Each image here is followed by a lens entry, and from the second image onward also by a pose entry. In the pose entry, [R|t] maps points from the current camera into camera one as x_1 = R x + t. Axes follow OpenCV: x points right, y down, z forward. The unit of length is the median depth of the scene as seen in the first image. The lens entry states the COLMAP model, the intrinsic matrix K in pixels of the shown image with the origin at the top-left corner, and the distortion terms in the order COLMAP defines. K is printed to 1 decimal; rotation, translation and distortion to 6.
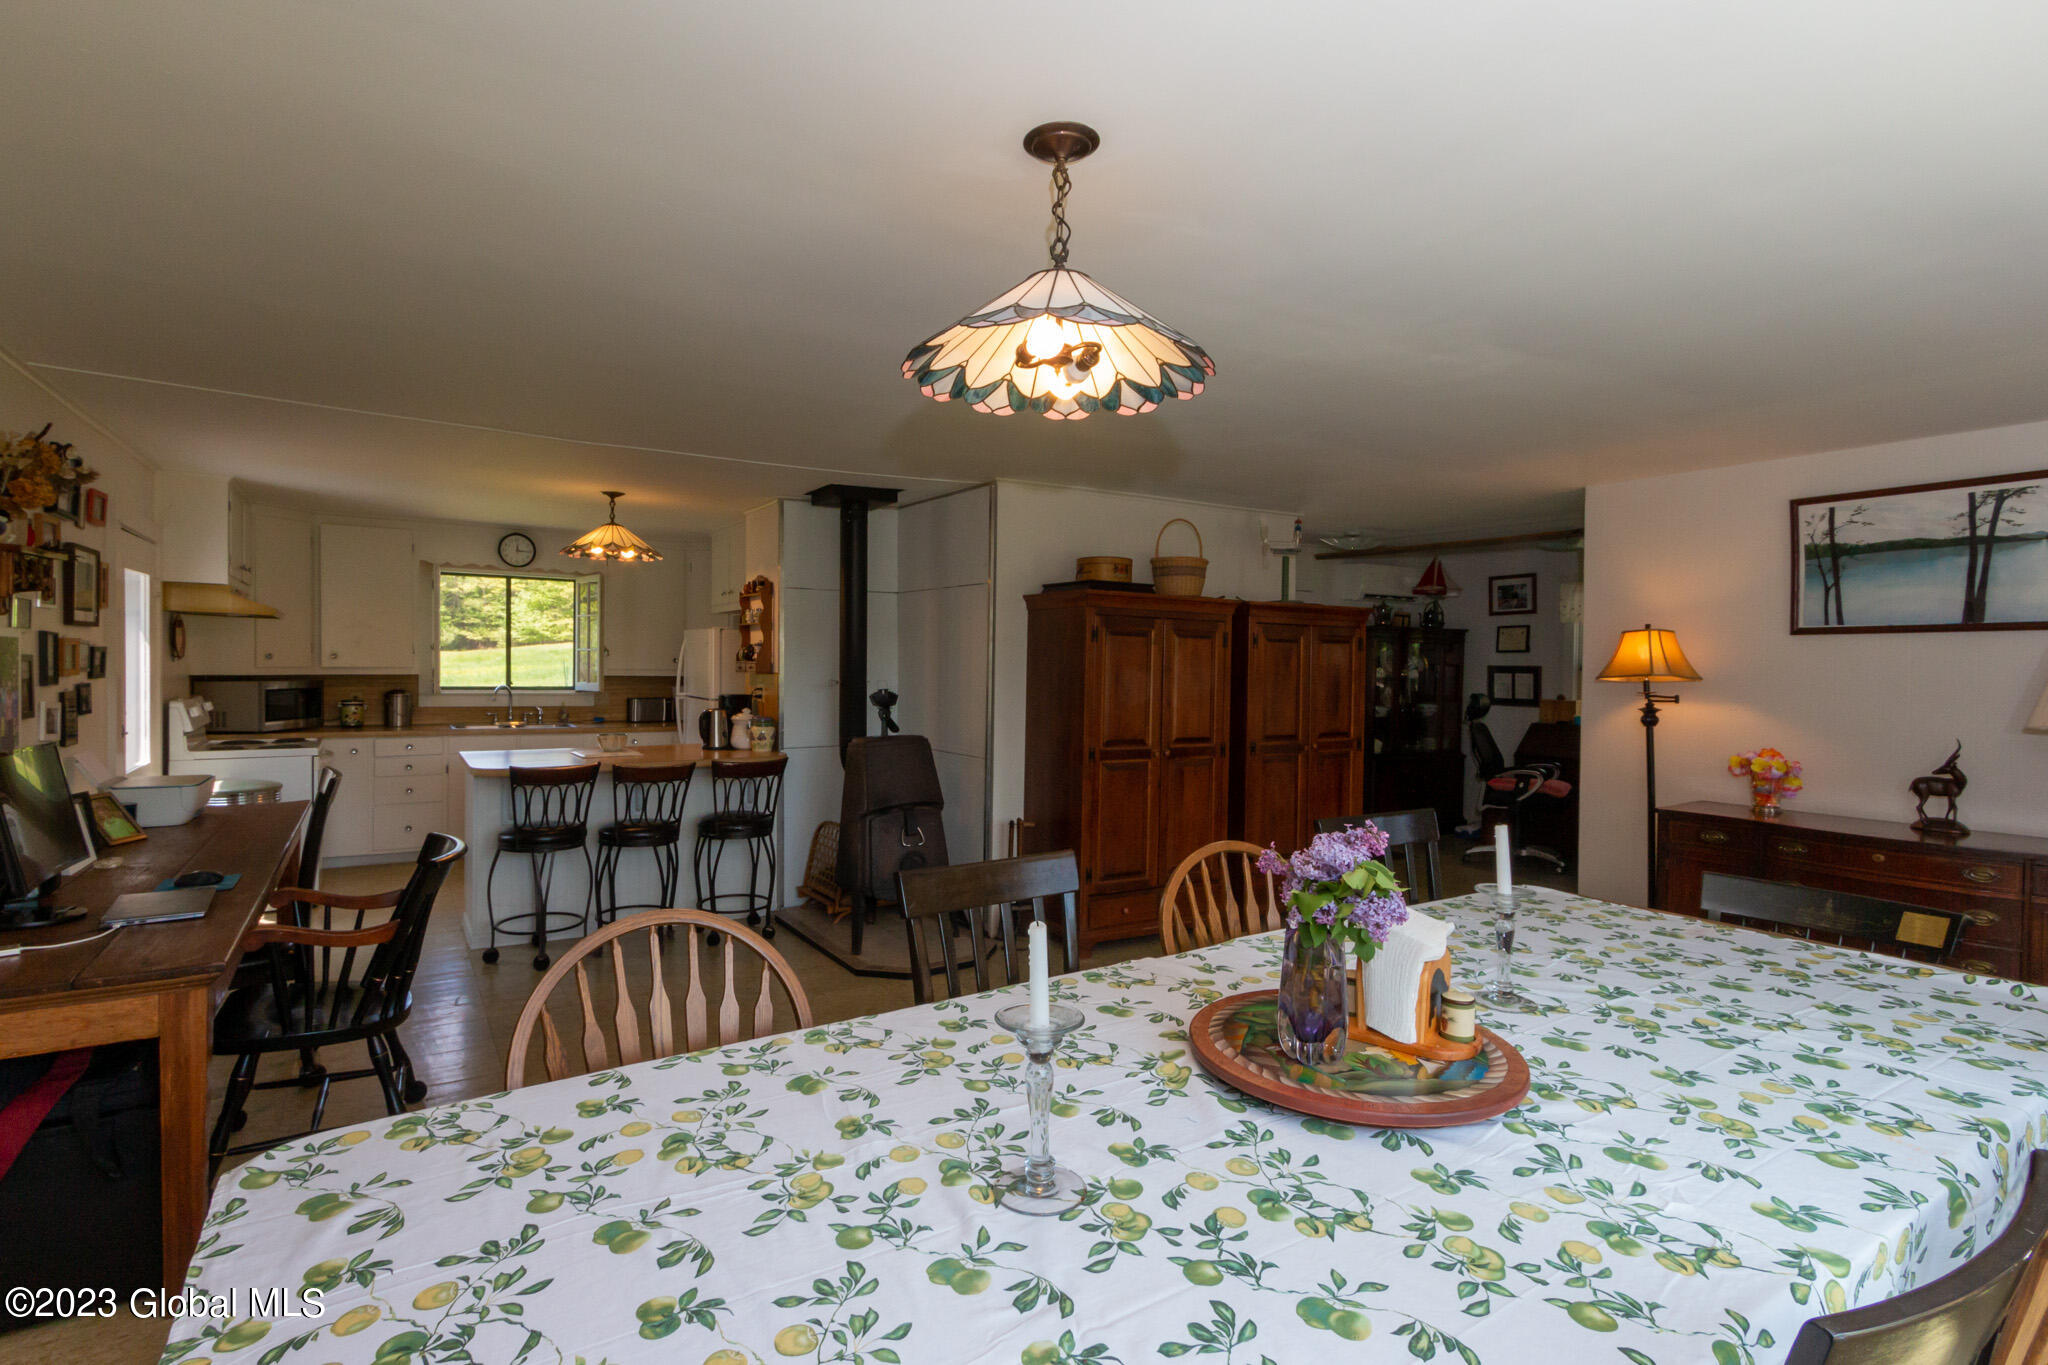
lens RADIAL K [[984.6, 0, 1016.5], [0, 984.6, 675.7], [0, 0, 1]] dist [0.002172, 0.000295]
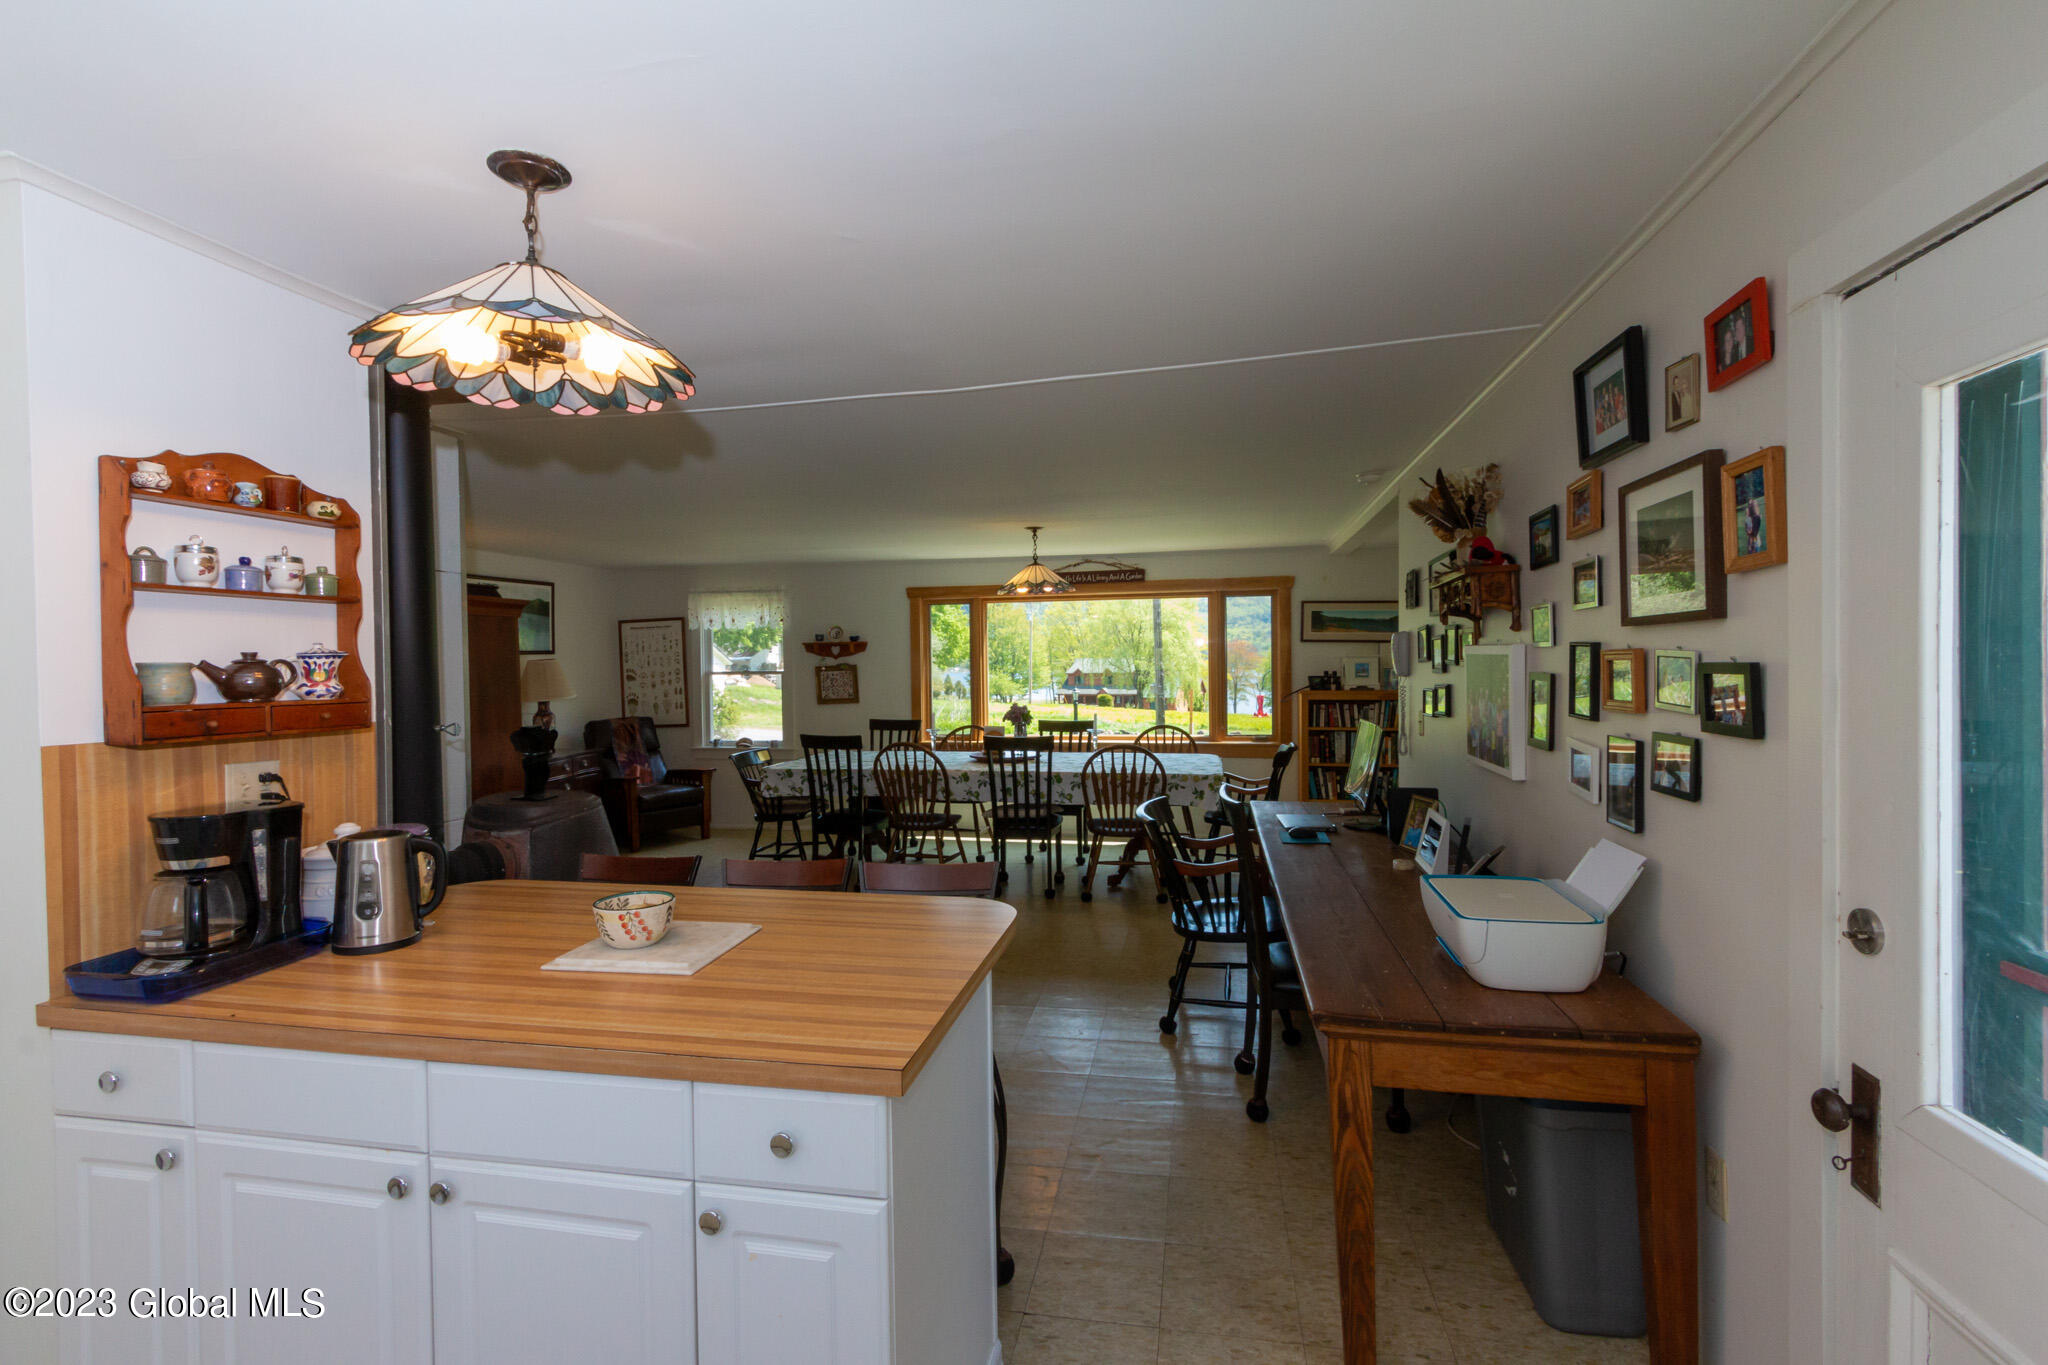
lens RADIAL K [[932.1, 0, 1009.3], [0, 932.1, 676.5], [0, 0, 1]] dist [0.001319, 0.000692]
pose [[-0.714329, -0.009390, 0.699747, -0.793343], [0.019044, 0.999279, 0.032850, -0.033582], [-0.699551, 0.036792, -0.713635, 1.213379]]
